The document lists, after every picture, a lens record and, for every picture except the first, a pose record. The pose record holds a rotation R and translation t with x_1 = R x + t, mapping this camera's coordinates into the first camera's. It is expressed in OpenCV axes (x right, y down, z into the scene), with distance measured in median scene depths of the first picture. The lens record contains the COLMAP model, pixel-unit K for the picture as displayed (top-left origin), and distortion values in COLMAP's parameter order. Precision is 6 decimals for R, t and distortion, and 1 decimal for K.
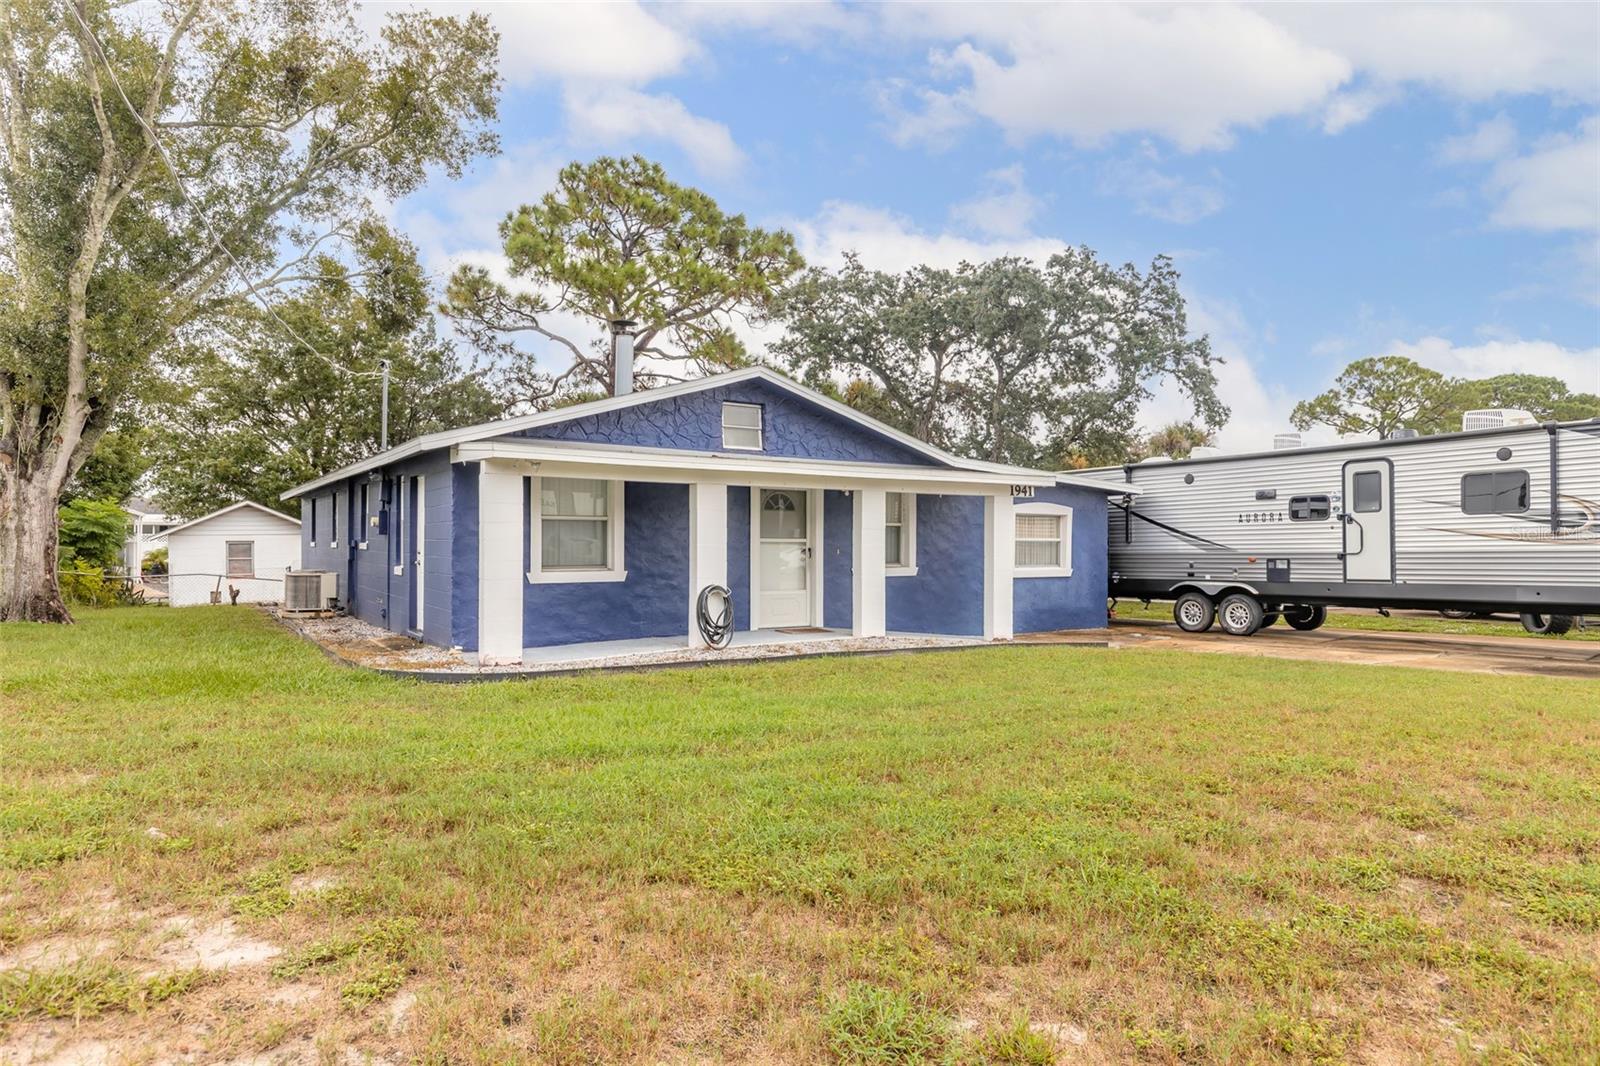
lens RADIAL K [[953.7, 0, 800.0], [0, 953.7, 533.0], [0, 0, 1]] dist [-0.002414, -0.000792]
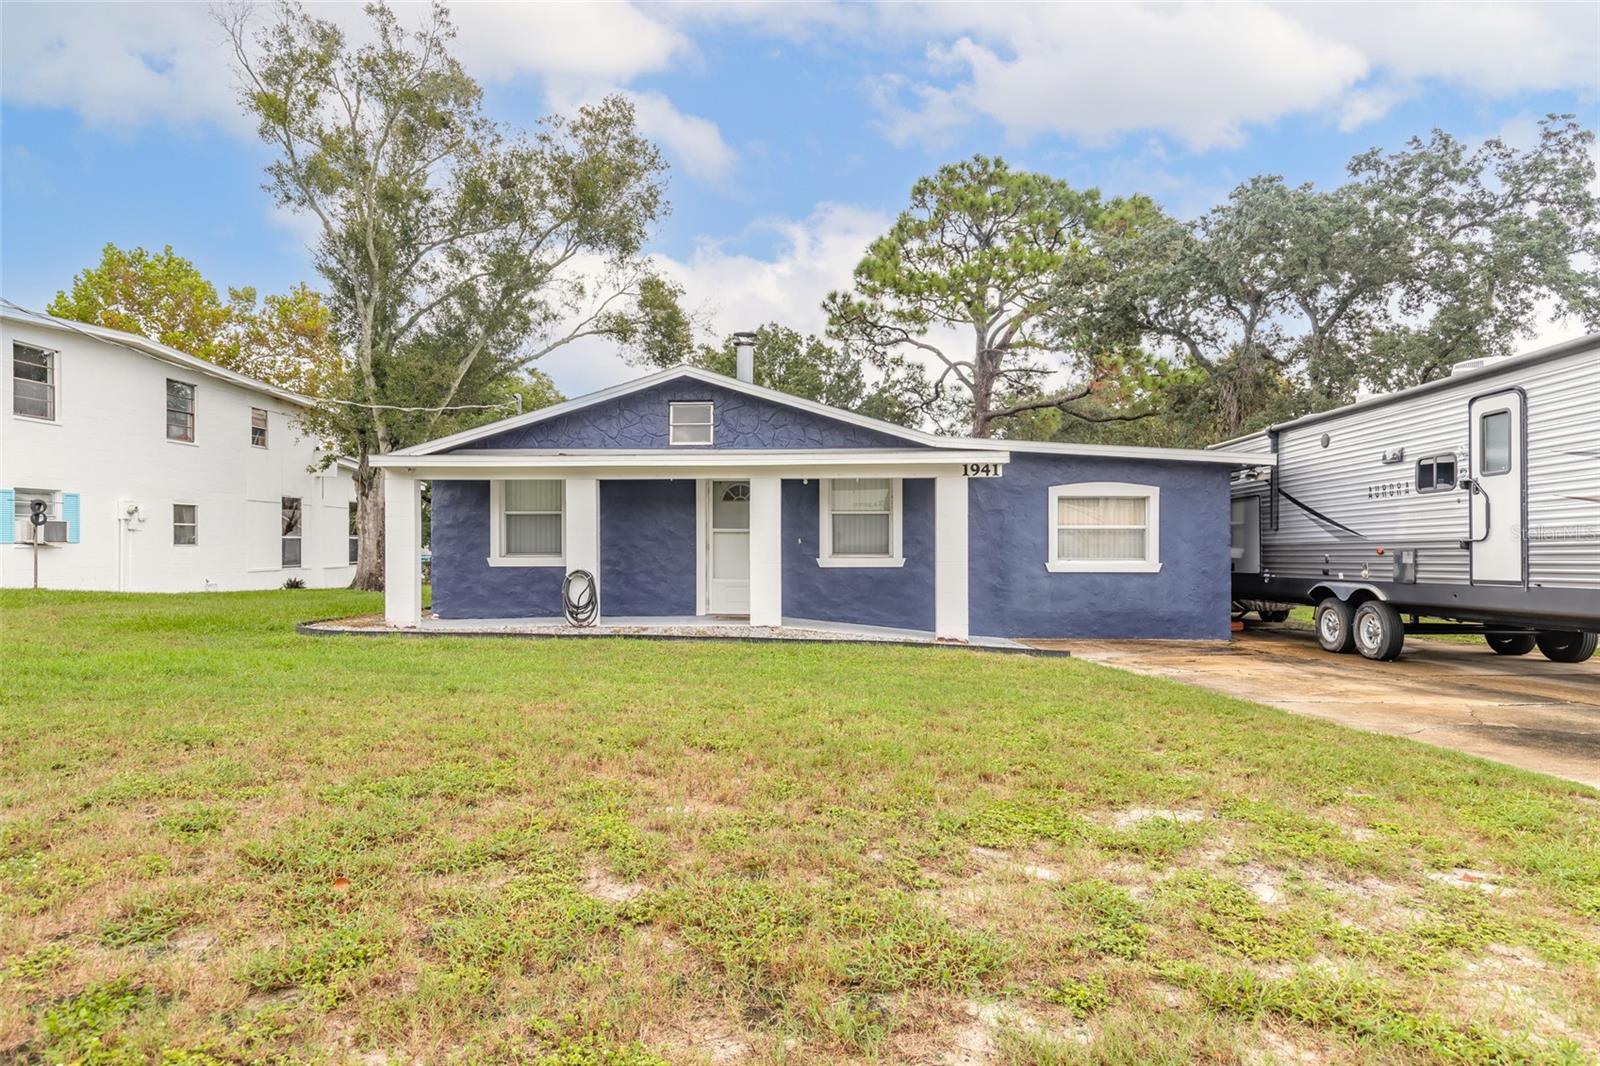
lens RADIAL K [[932.6, 0, 800.0], [0, 932.6, 533.0], [0, 0, 1]] dist [0.005397, 0.001857]
pose [[0.795428, -0.010928, -0.605949, 0.592211], [0.009379, 0.999940, -0.005722, 0.015820], [0.605975, -0.001131, 0.795483, 0.218042]]
